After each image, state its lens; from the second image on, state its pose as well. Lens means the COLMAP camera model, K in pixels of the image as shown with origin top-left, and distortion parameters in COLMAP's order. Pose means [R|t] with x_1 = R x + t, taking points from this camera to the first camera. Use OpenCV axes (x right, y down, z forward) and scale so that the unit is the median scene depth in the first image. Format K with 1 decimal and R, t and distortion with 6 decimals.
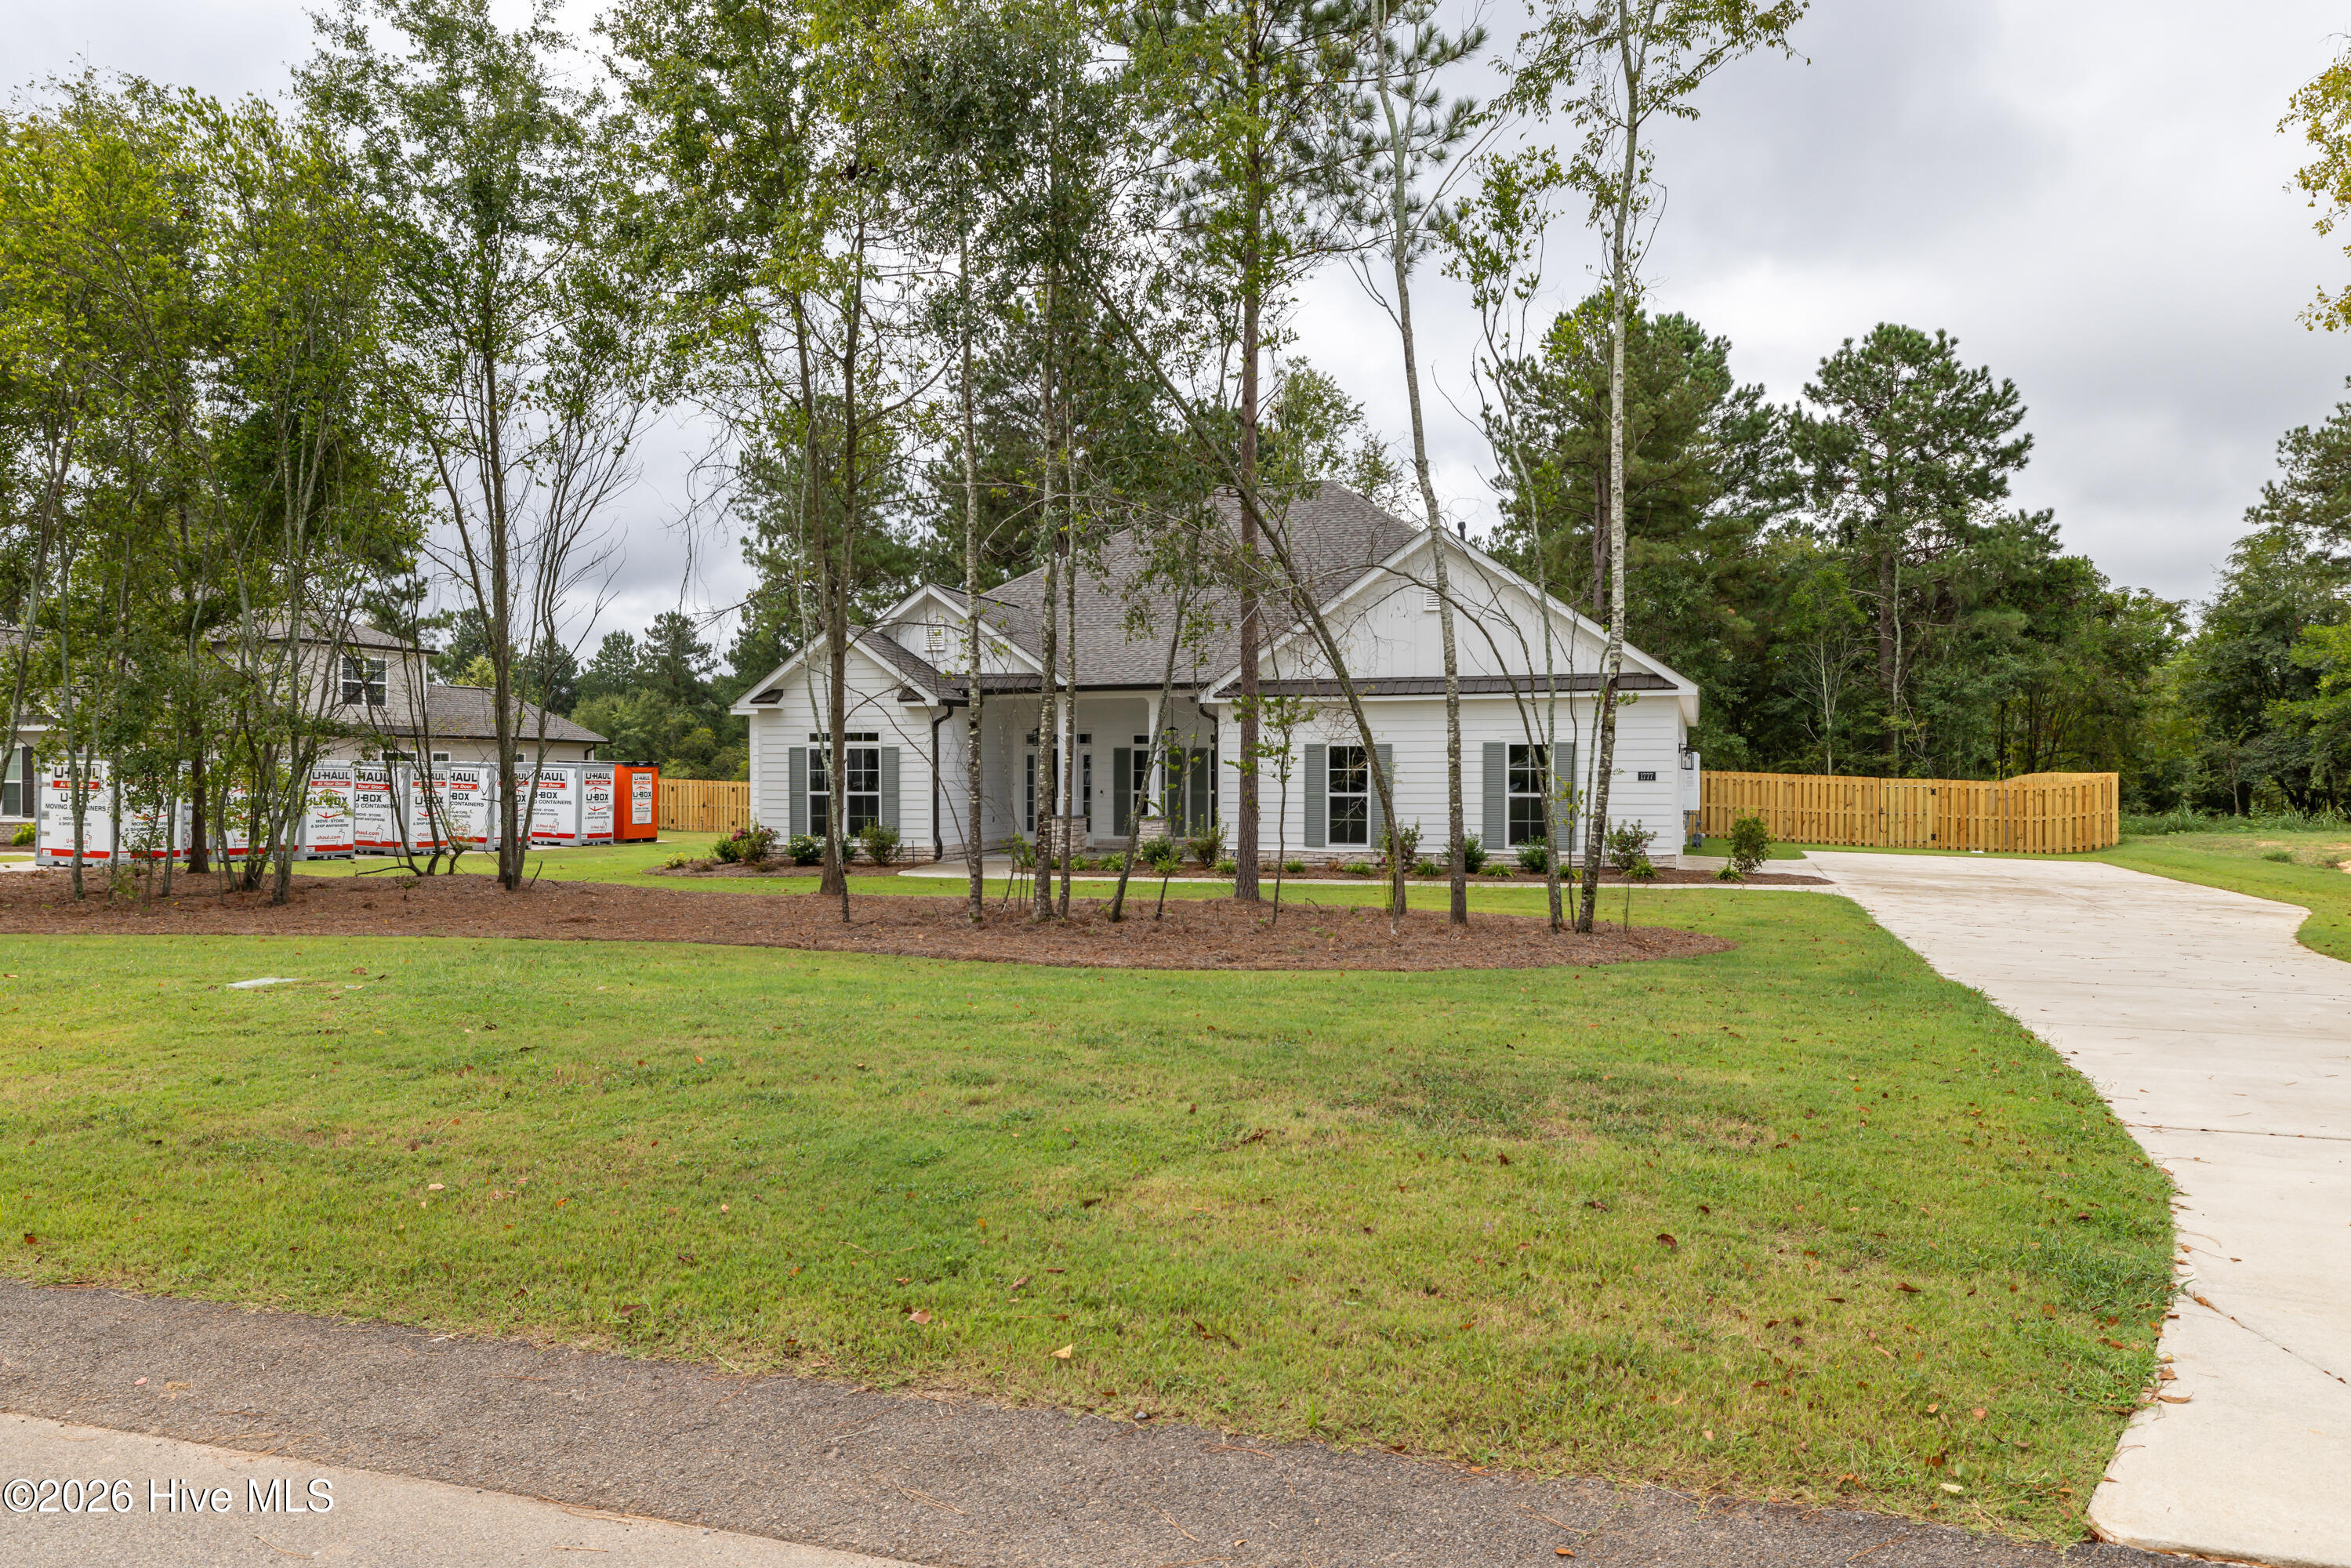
lens RADIAL K [[1632.7, 0, 1182.4], [0, 1632.7, 785.2], [0, 0, 1]] dist [0.000330, -0.000763]
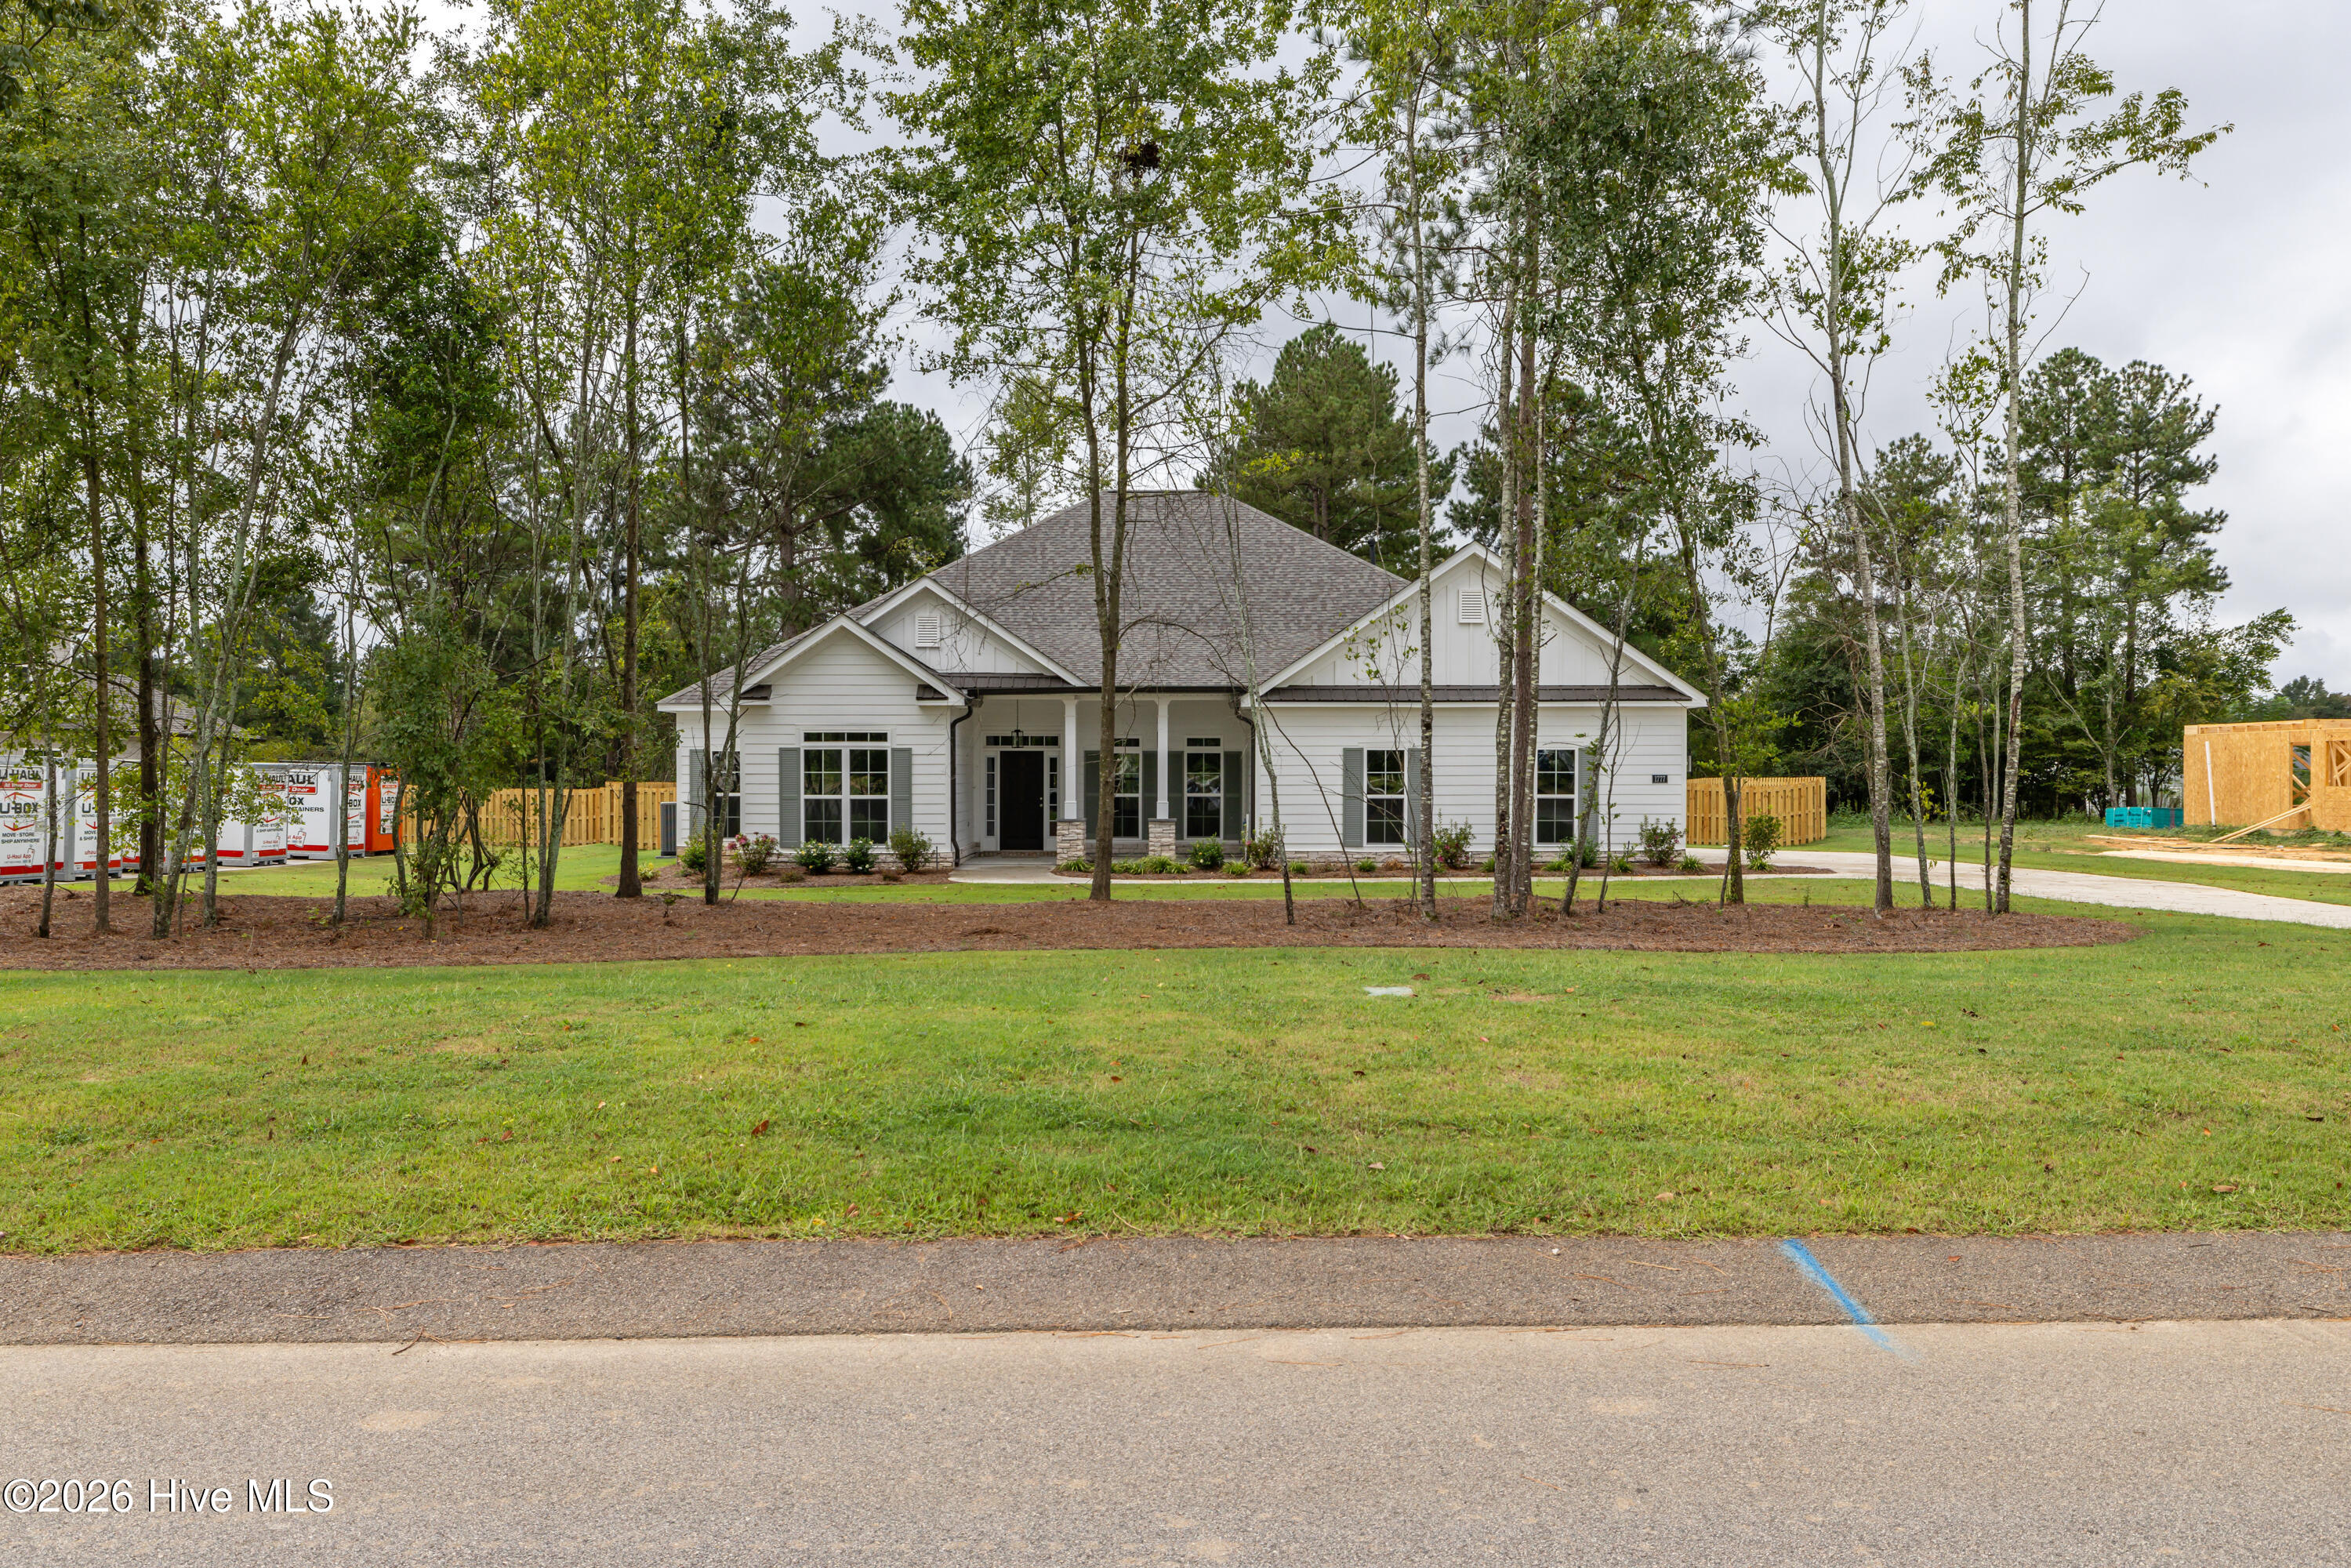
lens RADIAL K [[1629.5, 0, 1163.6], [0, 1629.5, 782.9], [0, 0, 1]] dist [-0.001539, -0.001253]
pose [[0.945961, -0.000151, 0.324279, -0.231171], [0.001466, 0.999992, -0.003810, 0.000500], [-0.324276, 0.004079, 0.945954, 0.037801]]
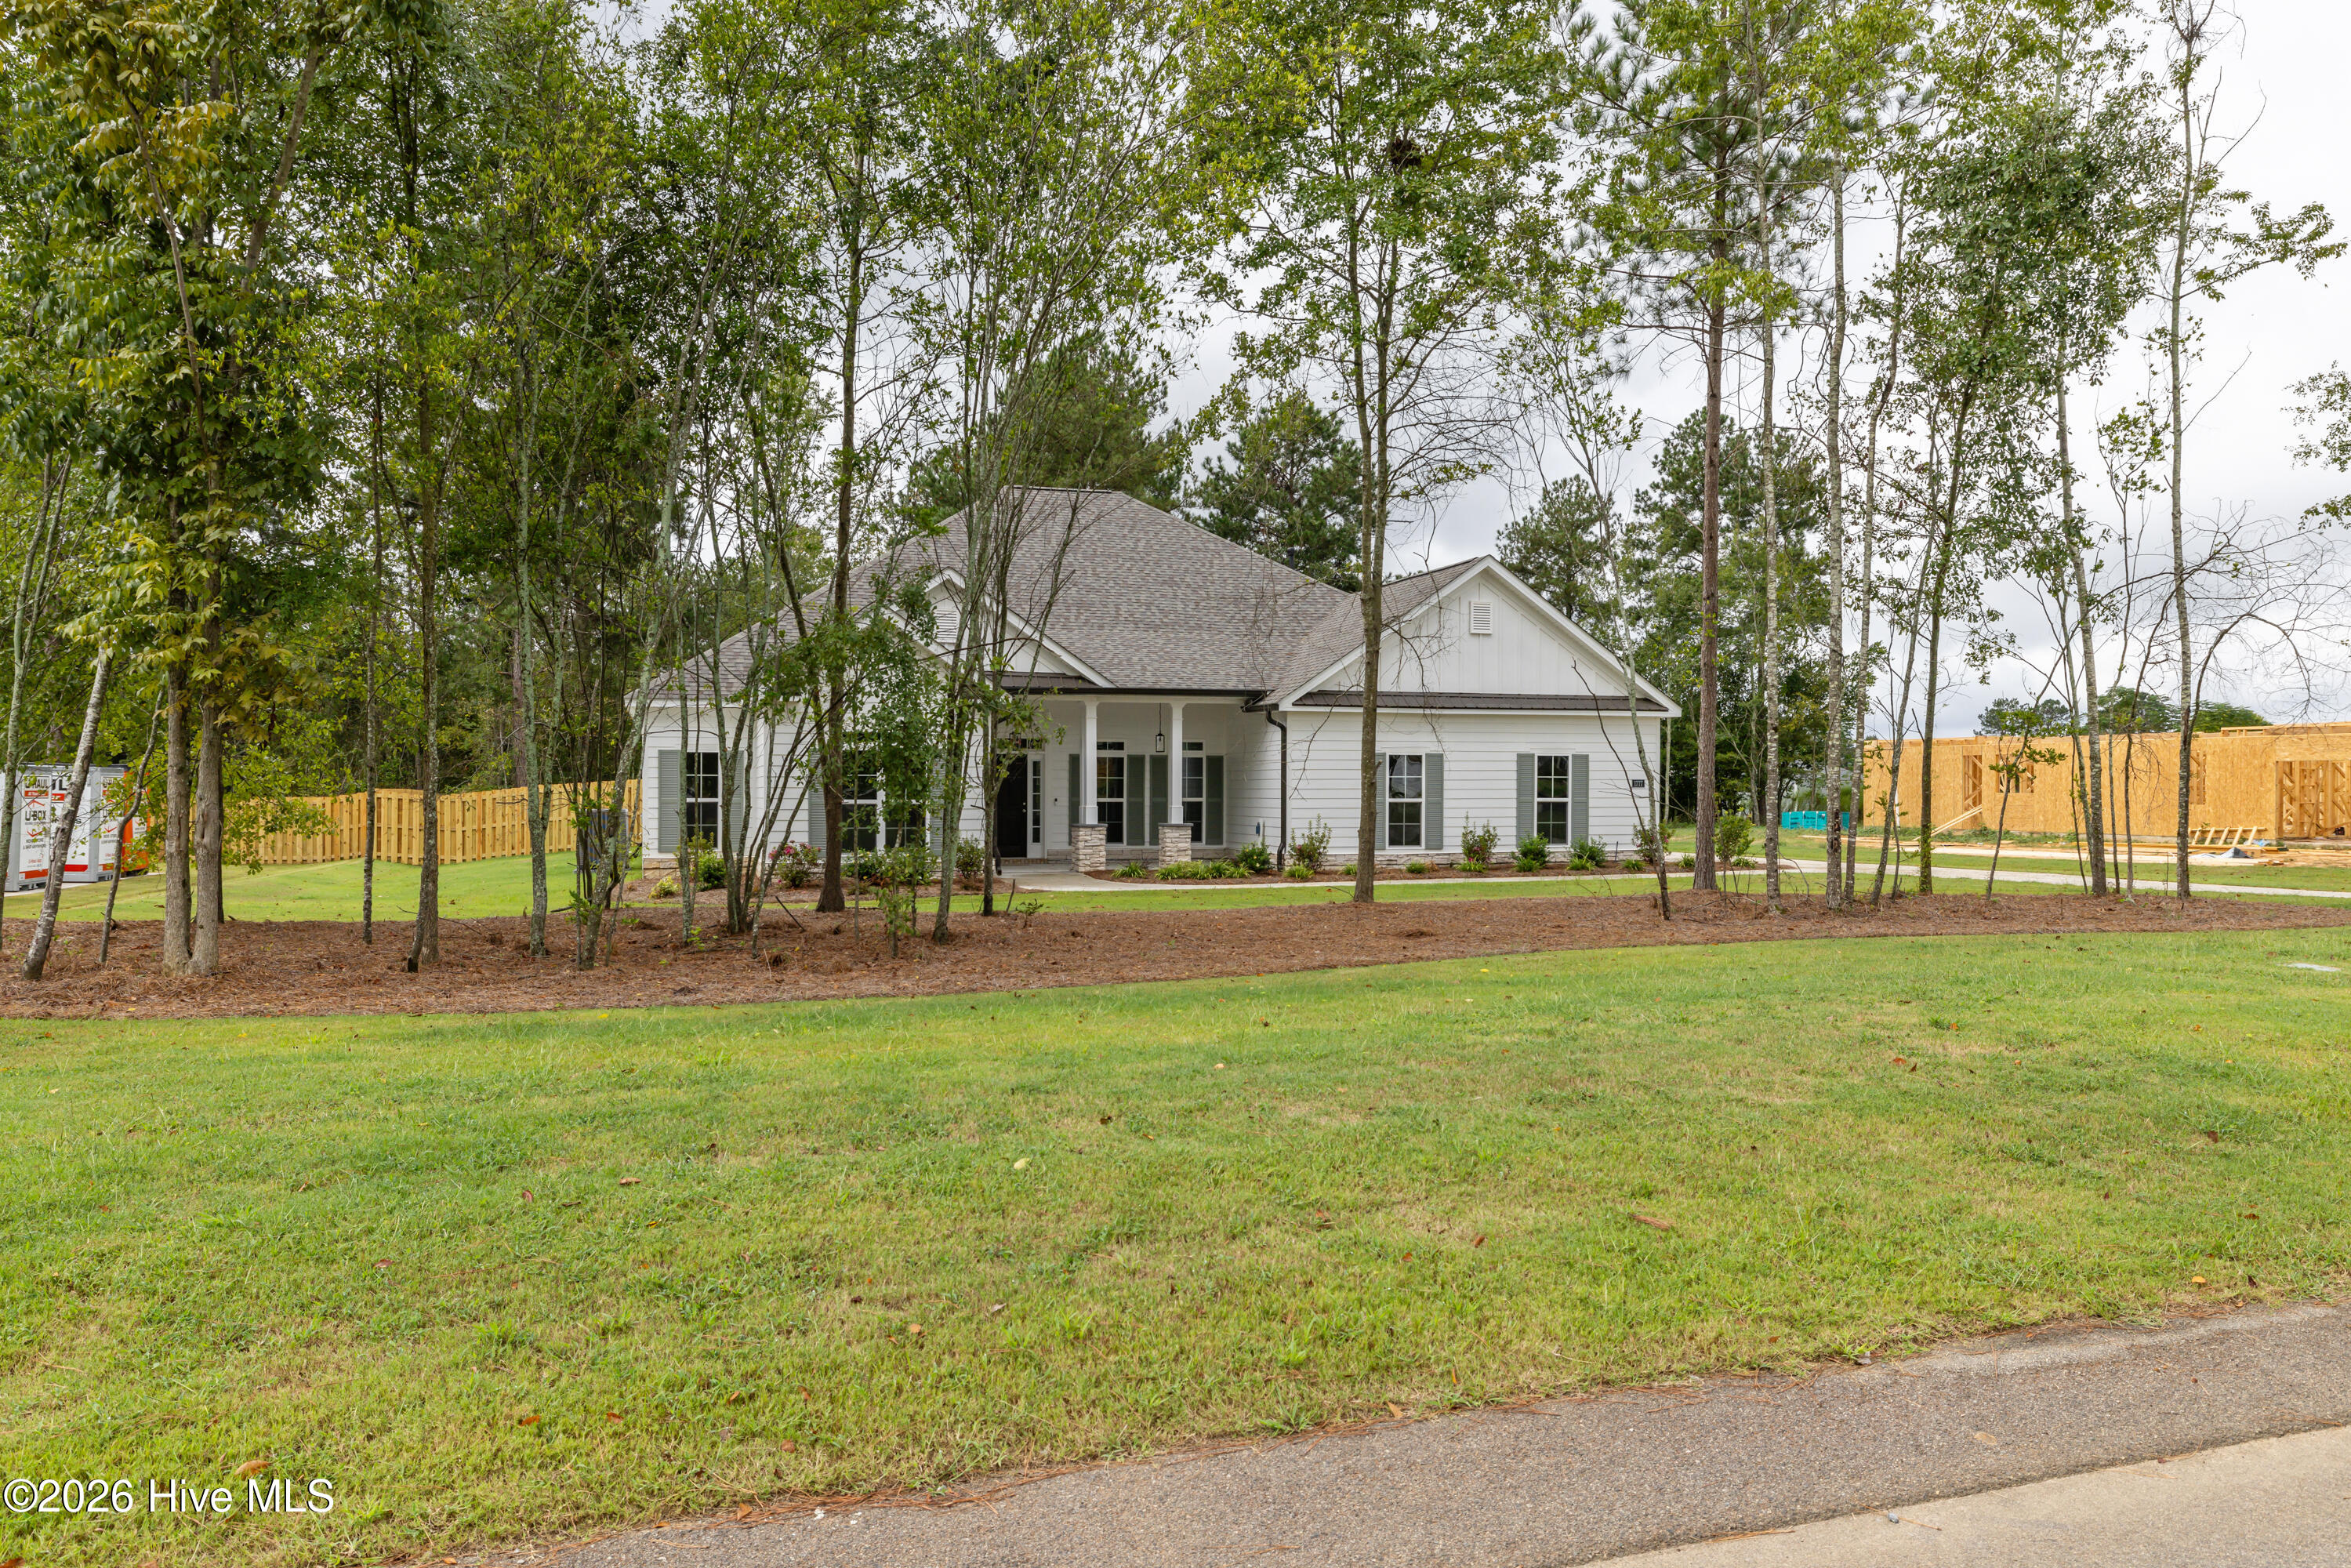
lens RADIAL K [[1632.7, 0, 1182.4], [0, 1632.7, 785.2], [0, 0, 1]] dist [0.000330, -0.000763]
pose [[0.805090, 0.002566, 0.593147, -0.407255], [0.002671, 0.999965, -0.007952, 0.002434], [-0.593147, 0.007987, 0.805055, 0.140202]]
